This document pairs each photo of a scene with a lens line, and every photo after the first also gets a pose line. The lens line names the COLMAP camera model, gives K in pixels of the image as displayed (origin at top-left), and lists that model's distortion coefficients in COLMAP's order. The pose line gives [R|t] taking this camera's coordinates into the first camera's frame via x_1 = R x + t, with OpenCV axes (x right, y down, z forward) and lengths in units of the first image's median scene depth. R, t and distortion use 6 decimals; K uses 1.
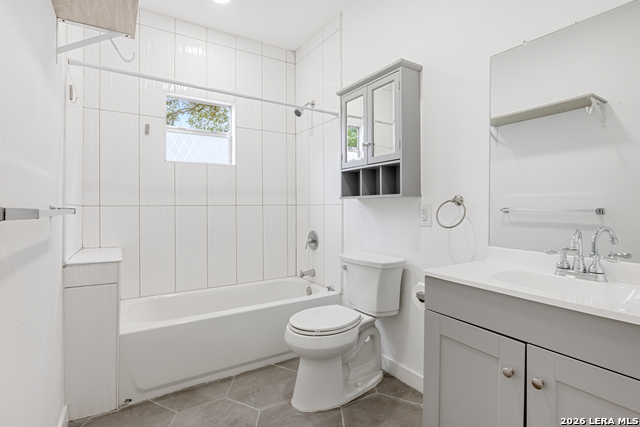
lens RADIAL K [[319.2, 0, 319.8], [0, 319.2, 213.4], [0, 0, 1]] dist [-0.004489, -0.002707]
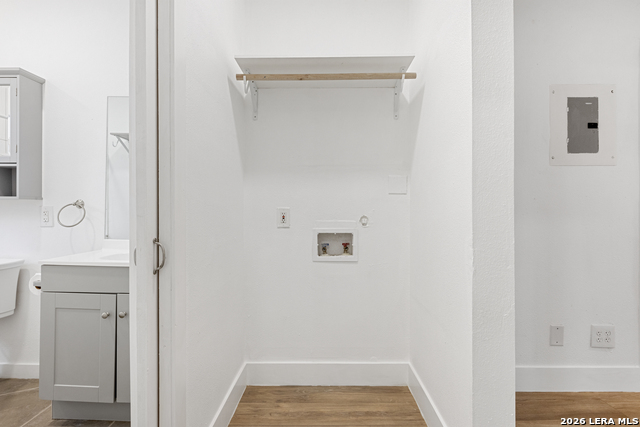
lens RADIAL K [[319.2, 0, 320.4], [0, 319.2, 202.3], [0, 0, 1]] dist [-0.004489, -0.002707]
pose [[0.537748, 0.011310, 0.843030, -0.087717], [0.014739, 0.999631, -0.022813, -0.005413], [-0.842977, 0.024693, 0.537383, -0.393635]]
